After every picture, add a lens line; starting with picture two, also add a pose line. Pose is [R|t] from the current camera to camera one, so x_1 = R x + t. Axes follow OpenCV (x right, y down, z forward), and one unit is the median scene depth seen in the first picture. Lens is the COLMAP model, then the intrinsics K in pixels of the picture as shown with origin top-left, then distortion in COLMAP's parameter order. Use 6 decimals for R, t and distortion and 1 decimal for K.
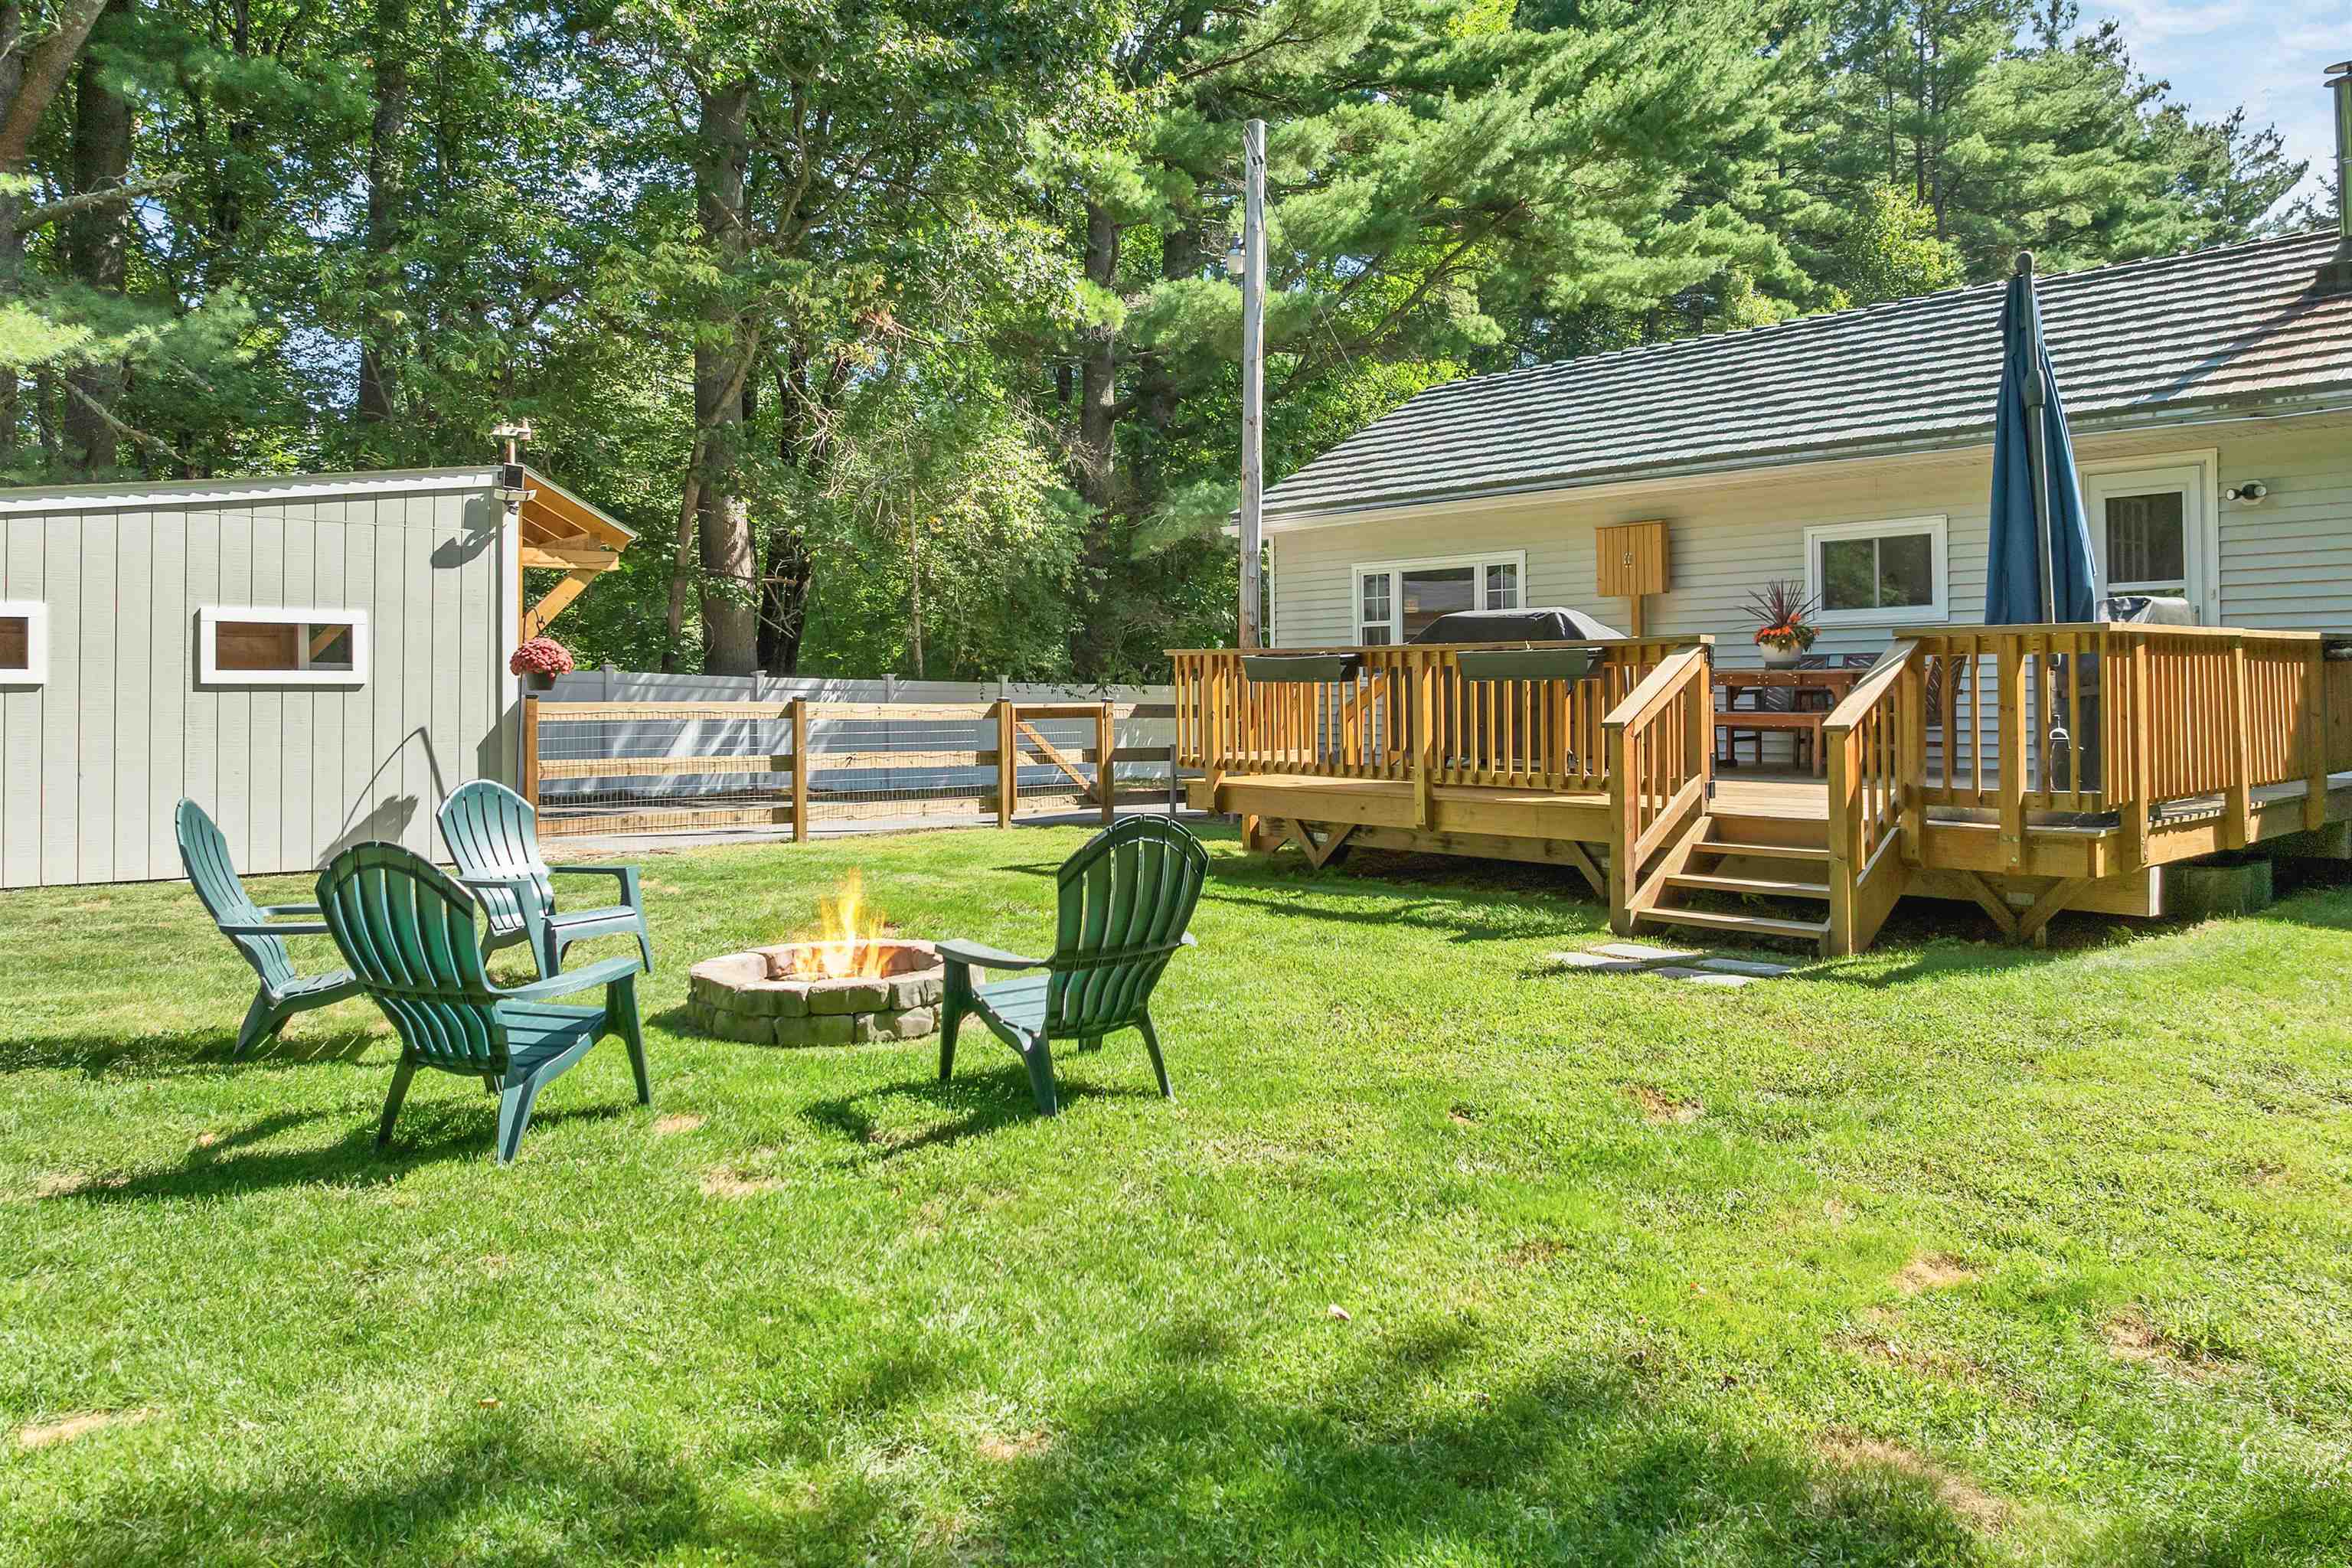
lens RADIAL K [[1672.7, 0, 1176.3], [0, 1672.7, 710.8], [0, 0, 1]] dist [-0.048616, 0.005714]
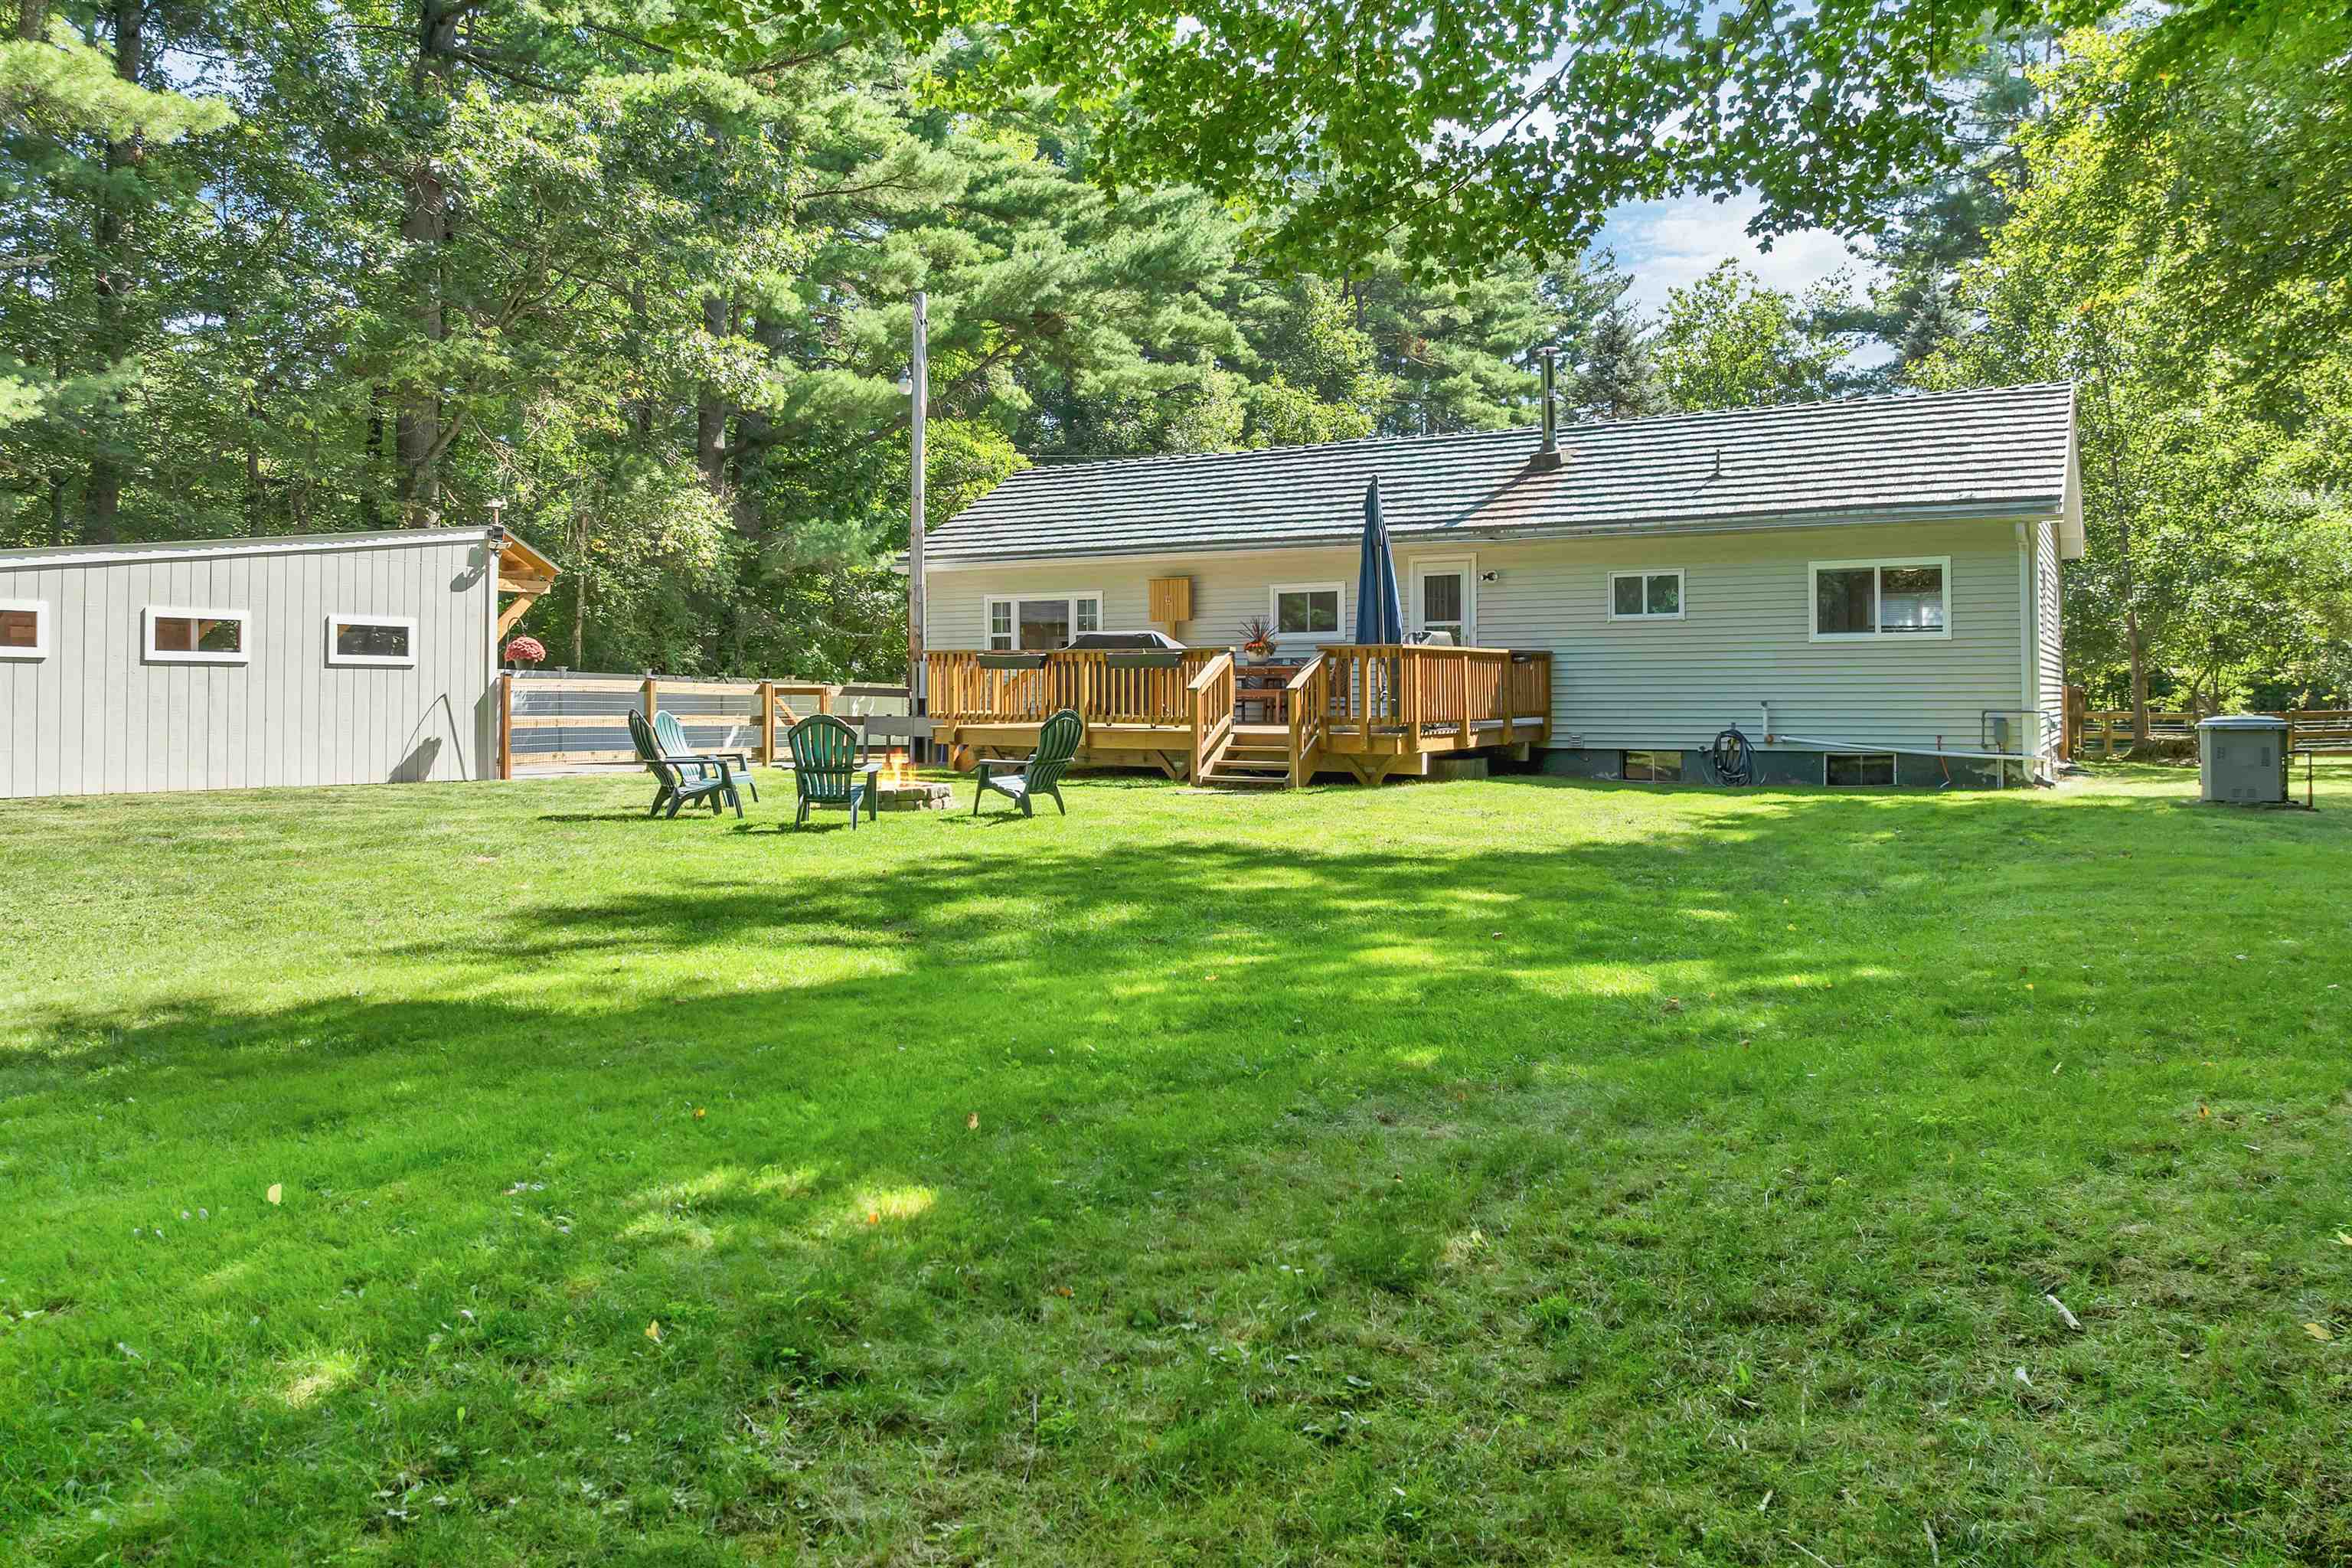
lens RADIAL K [[1672.7, 0, 1176.3], [0, 1672.7, 710.8], [0, 0, 1]] dist [-0.048616, 0.005714]
pose [[0.948909, 0.002919, 0.315535, -0.238739], [-0.002209, 0.999994, -0.002610, 0.023349], [-0.315541, 0.001780, 0.948910, -0.564632]]
